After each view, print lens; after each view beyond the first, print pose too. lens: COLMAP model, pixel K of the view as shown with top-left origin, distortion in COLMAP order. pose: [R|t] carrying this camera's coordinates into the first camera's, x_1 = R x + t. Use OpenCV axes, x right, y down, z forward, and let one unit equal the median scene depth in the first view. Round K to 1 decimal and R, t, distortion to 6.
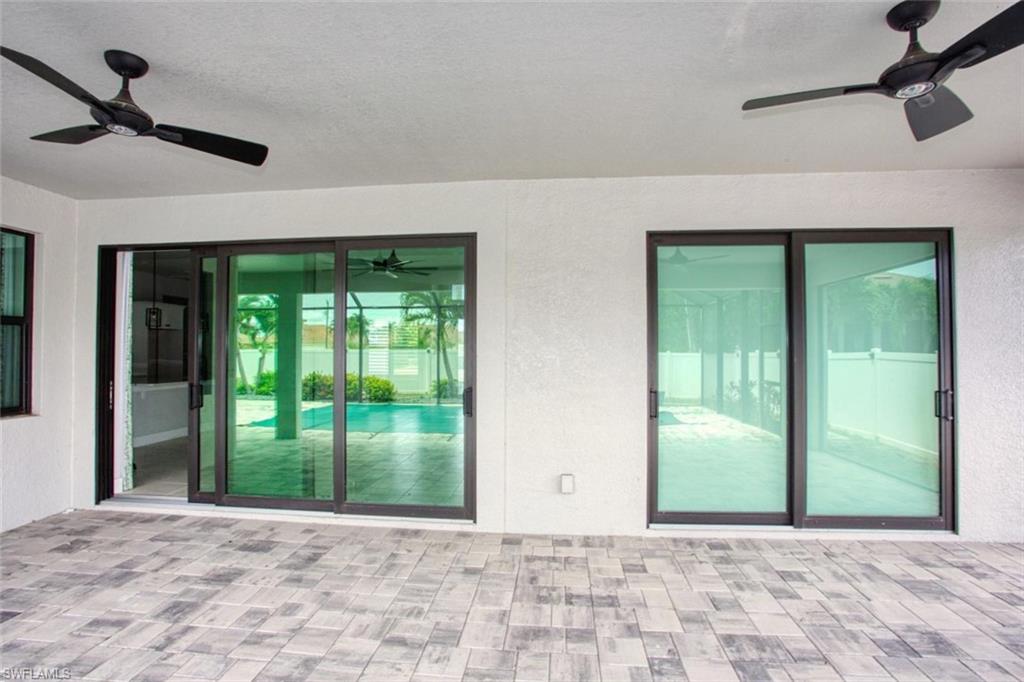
lens RADIAL K [[507.7, 0, 508.5], [0, 507.7, 346.6], [0, 0, 1]] dist [-0.063396, 0.021590]
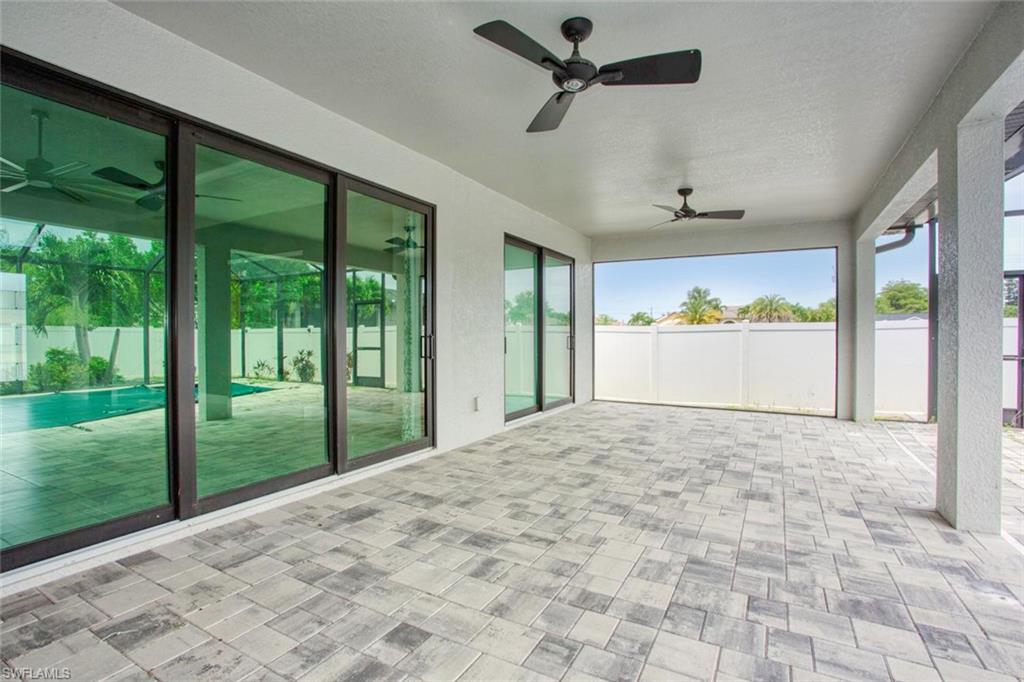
lens RADIAL K [[507.7, 0, 507.5], [0, 507.7, 336.2], [0, 0, 1]] dist [-0.063396, 0.021590]
pose [[0.381426, -0.001956, 0.924397, -1.256703], [-0.015442, 0.999845, 0.008488, 0.081117], [-0.924270, -0.017512, 0.381336, 0.438815]]
